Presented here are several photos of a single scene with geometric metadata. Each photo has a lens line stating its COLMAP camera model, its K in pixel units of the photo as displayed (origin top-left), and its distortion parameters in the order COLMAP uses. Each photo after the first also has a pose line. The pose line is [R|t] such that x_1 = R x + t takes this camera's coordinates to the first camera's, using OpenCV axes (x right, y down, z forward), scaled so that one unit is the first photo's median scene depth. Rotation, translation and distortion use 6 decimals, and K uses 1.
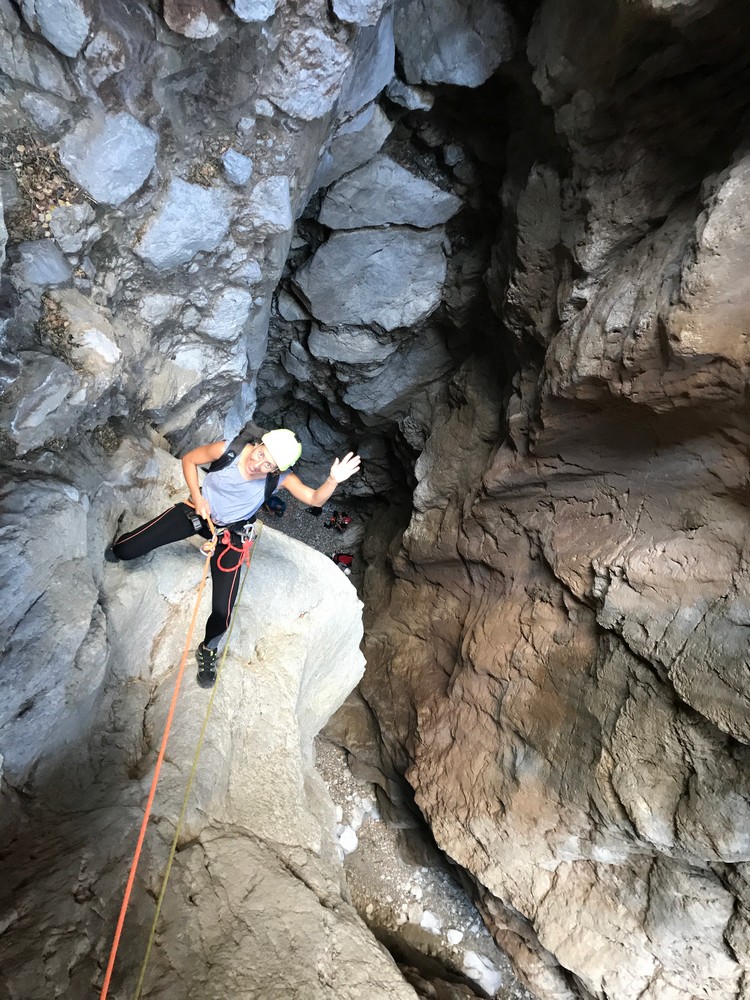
lens RADIAL K [[807.0, 0, 394.2], [0, 807.0, 488.1], [0, 0, 1]] dist [0.014628, 0.000273]
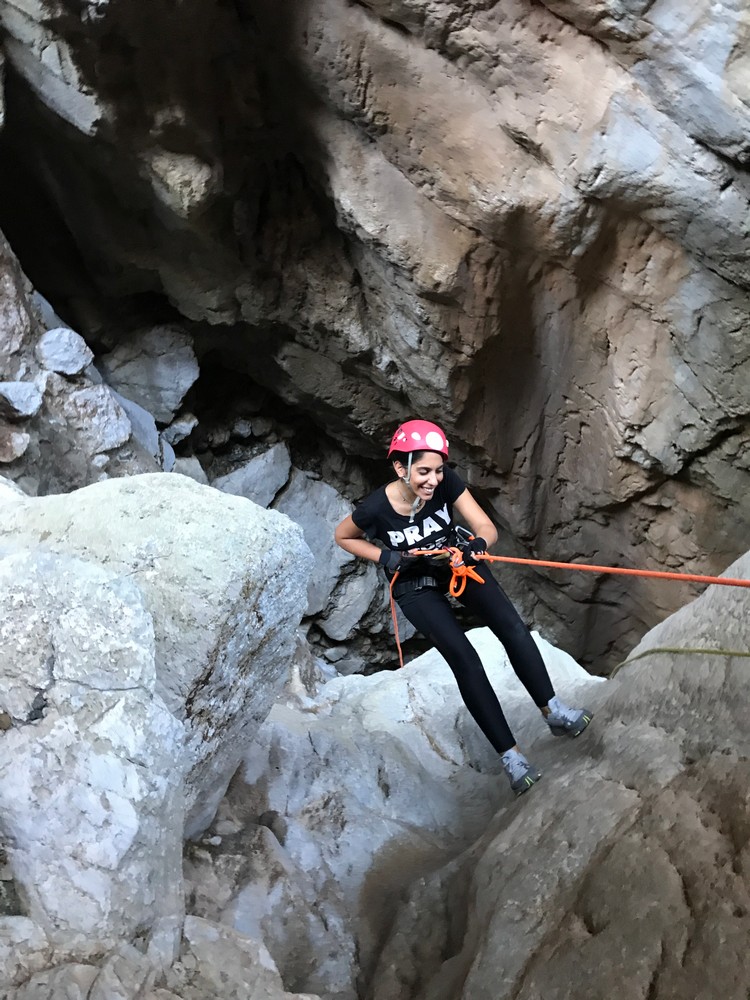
lens RADIAL K [[804.9, 0, 382.9], [0, 804.9, 487.5], [0, 0, 1]] dist [0.032453, -0.021570]
pose [[0.460704, -0.875282, 0.147083, -0.097303], [0.867920, 0.409620, -0.280940, 0.154164], [0.185654, 0.257086, 0.948388, -0.056657]]
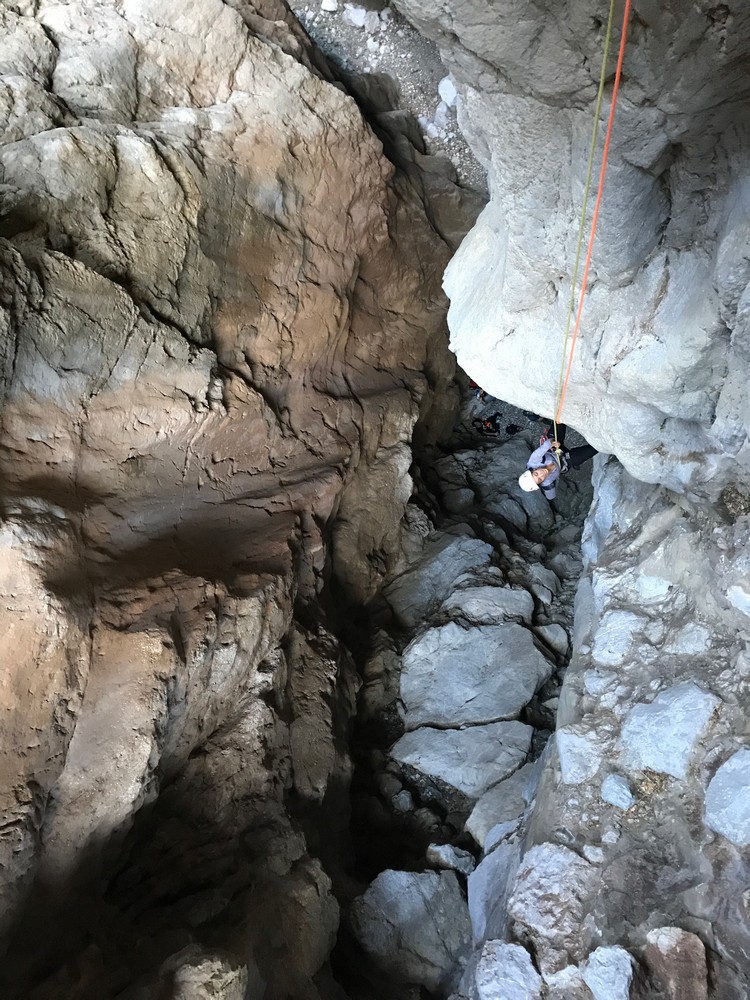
lens RADIAL K [[807.9, 0, 359.8], [0, 807.9, 504.4], [0, 0, 1]] dist [0.026754, -0.016972]
pose [[-0.990971, 0.090933, 0.098525, -0.008474], [-0.096135, -0.994142, -0.049391, 0.013860], [0.093456, -0.058416, 0.993908, 0.011834]]
